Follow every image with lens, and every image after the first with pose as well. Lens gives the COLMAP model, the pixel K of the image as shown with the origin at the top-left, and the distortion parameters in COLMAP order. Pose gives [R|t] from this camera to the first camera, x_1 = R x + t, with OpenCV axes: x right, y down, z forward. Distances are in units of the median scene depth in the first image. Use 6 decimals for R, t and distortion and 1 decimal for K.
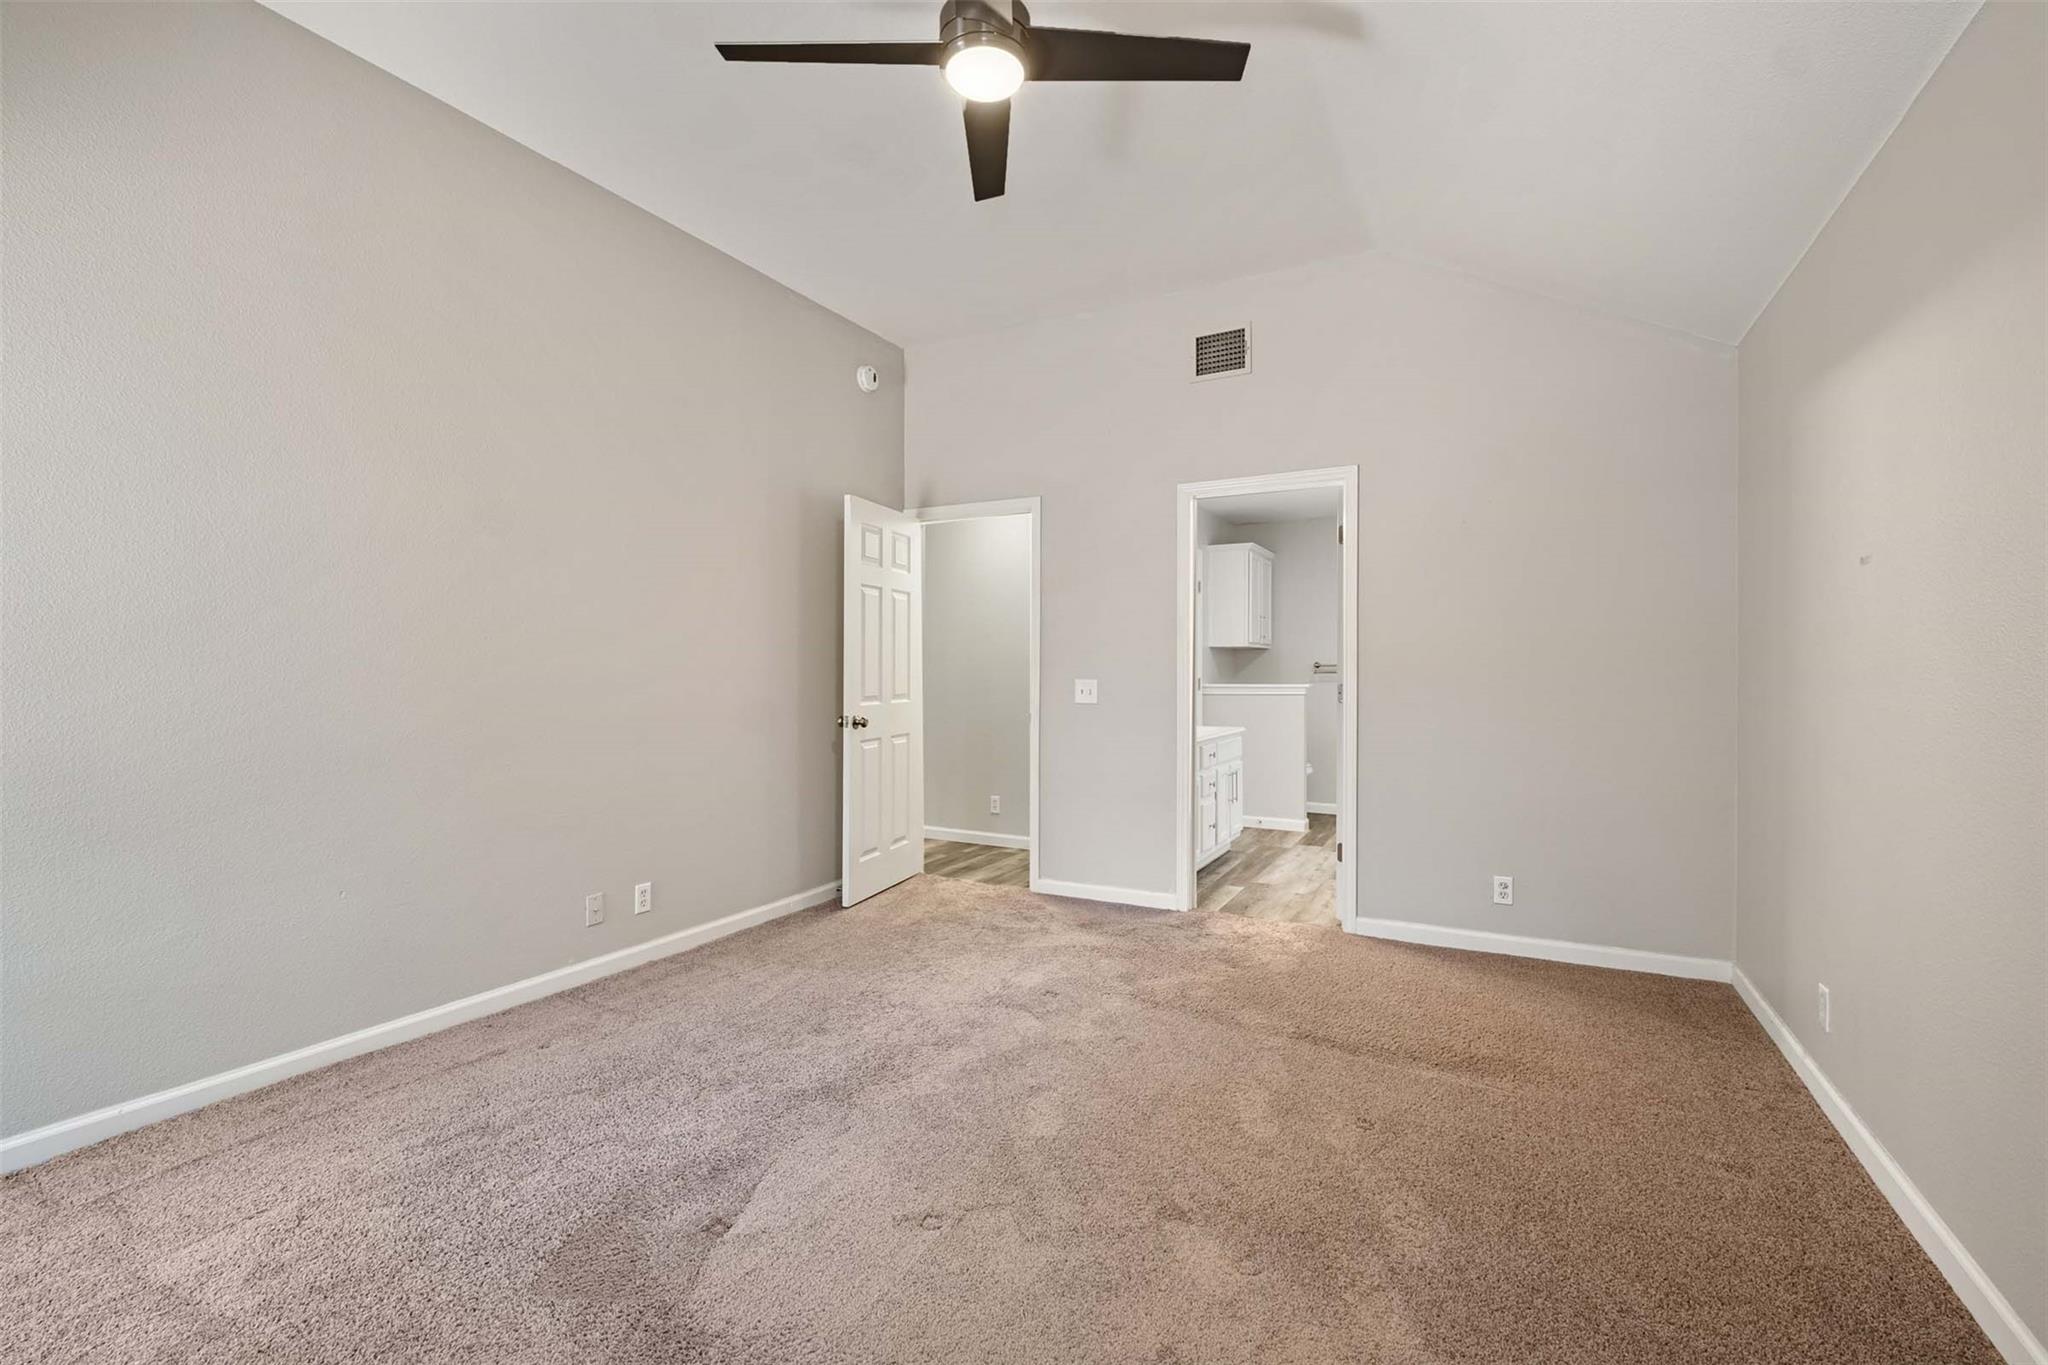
lens RADIAL K [[900.0, 0, 1020.5], [0, 900.0, 680.7], [0, 0, 1]] dist [-0.003404, -0.001917]
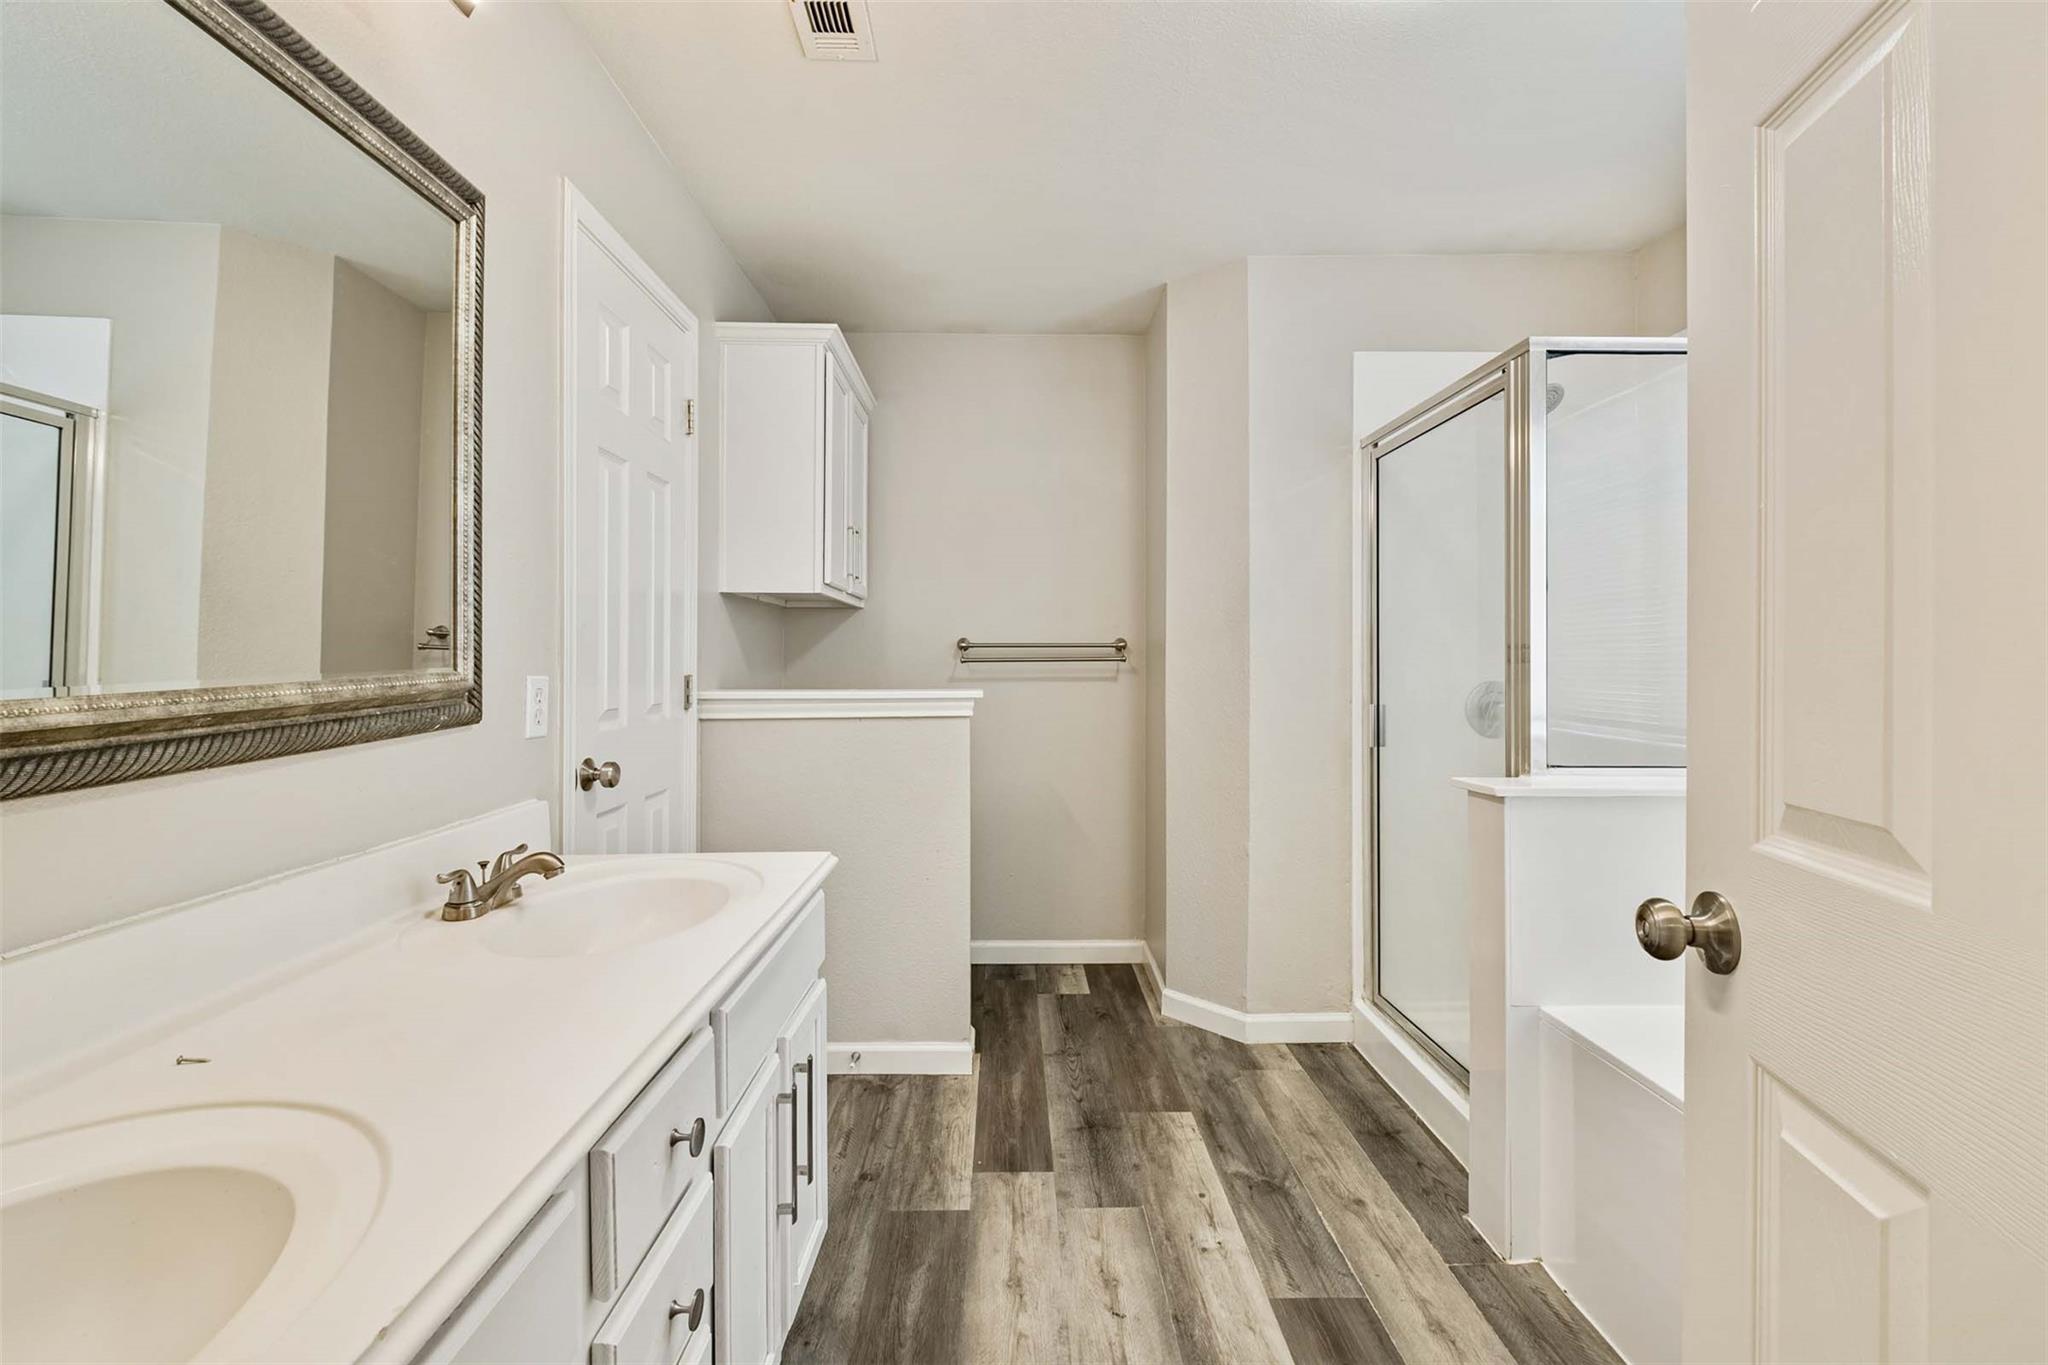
lens RADIAL K [[900.0, 0, 1017.0], [0, 900.0, 683.2], [0, 0, 1]] dist [-0.003404, -0.001917]
pose [[0.864875, 0.005960, 0.501951, 0.126343], [-0.002410, 0.999967, -0.007721, 0.003803], [-0.501981, 0.005468, 0.864861, 0.600764]]
